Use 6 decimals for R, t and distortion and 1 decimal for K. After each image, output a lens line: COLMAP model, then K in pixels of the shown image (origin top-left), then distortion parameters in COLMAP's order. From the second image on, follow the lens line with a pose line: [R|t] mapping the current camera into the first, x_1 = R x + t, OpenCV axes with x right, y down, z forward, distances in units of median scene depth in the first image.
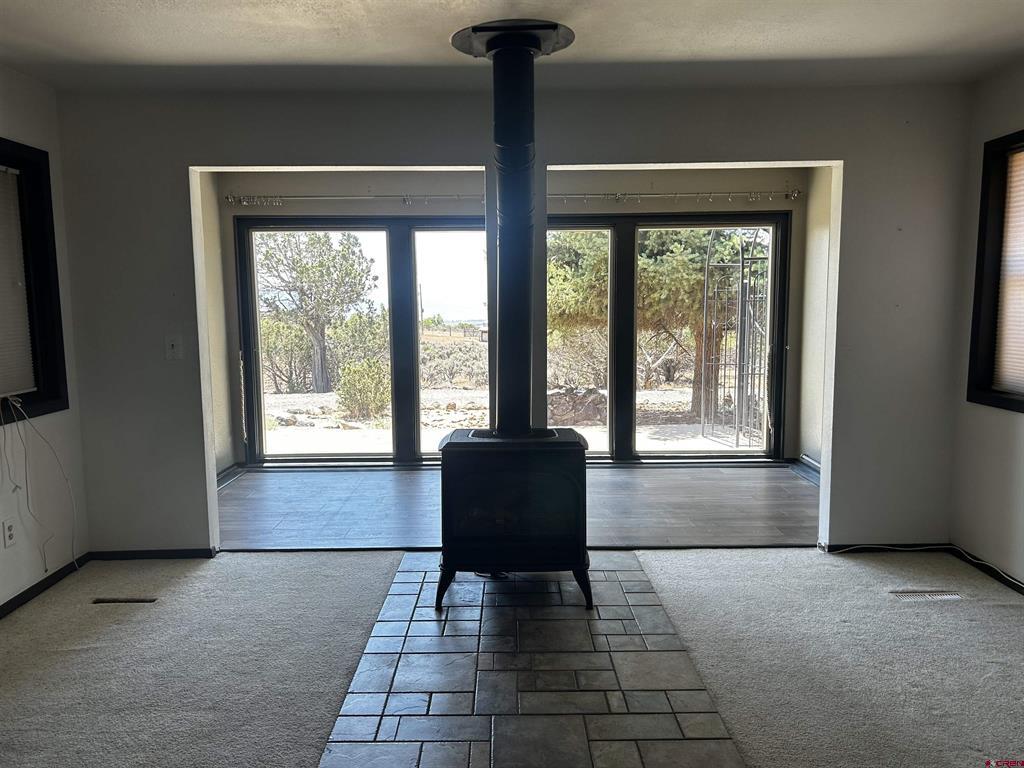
lens RADIAL K [[763.9, 0, 507.0], [0, 763.9, 386.3], [0, 0, 1]] dist [0.110986, -0.127872]
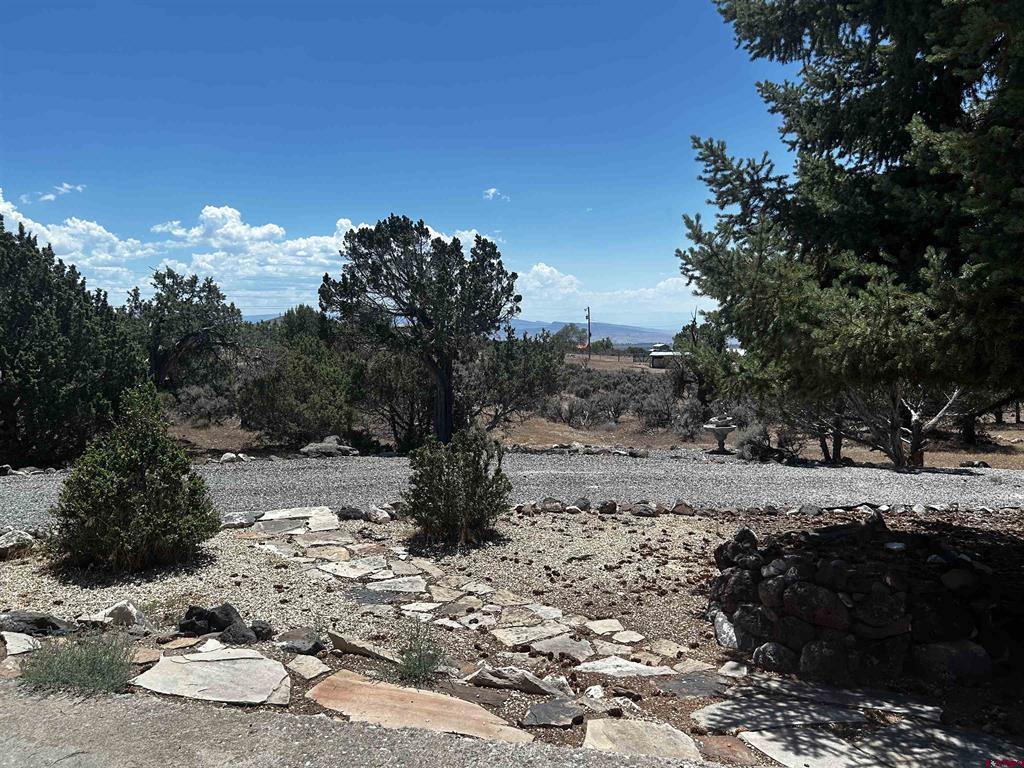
lens RADIAL K [[763.9, 0, 507.0], [0, 763.9, 386.3], [0, 0, 1]] dist [0.110986, -0.127872]
pose [[0.975944, 0.019935, -0.217109, -0.049944], [-0.026419, 0.999286, -0.027006, -0.113535], [0.216416, 0.032092, 0.975774, 0.898554]]
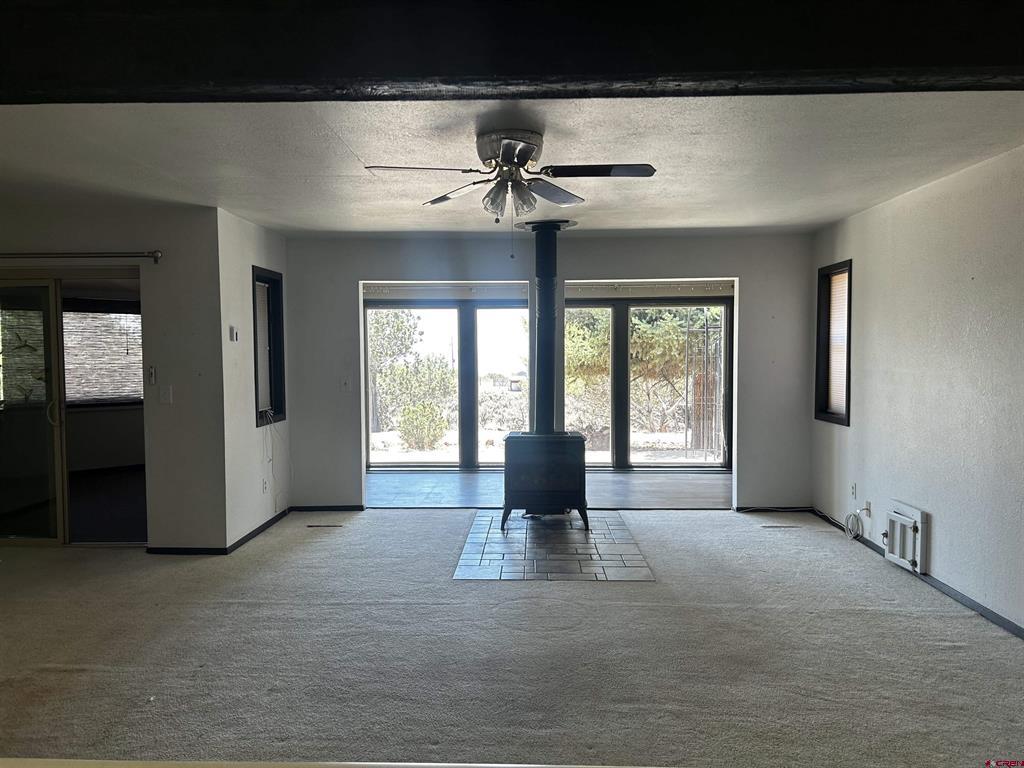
lens RADIAL K [[763.9, 0, 507.0], [0, 763.9, 386.3], [0, 0, 1]] dist [0.110986, -0.127872]
pose [[0.999302, 0.006468, -0.036780, -0.008137], [-0.008869, 0.997813, -0.065499, 0.039375], [0.036276, 0.065779, 0.997175, -0.432769]]
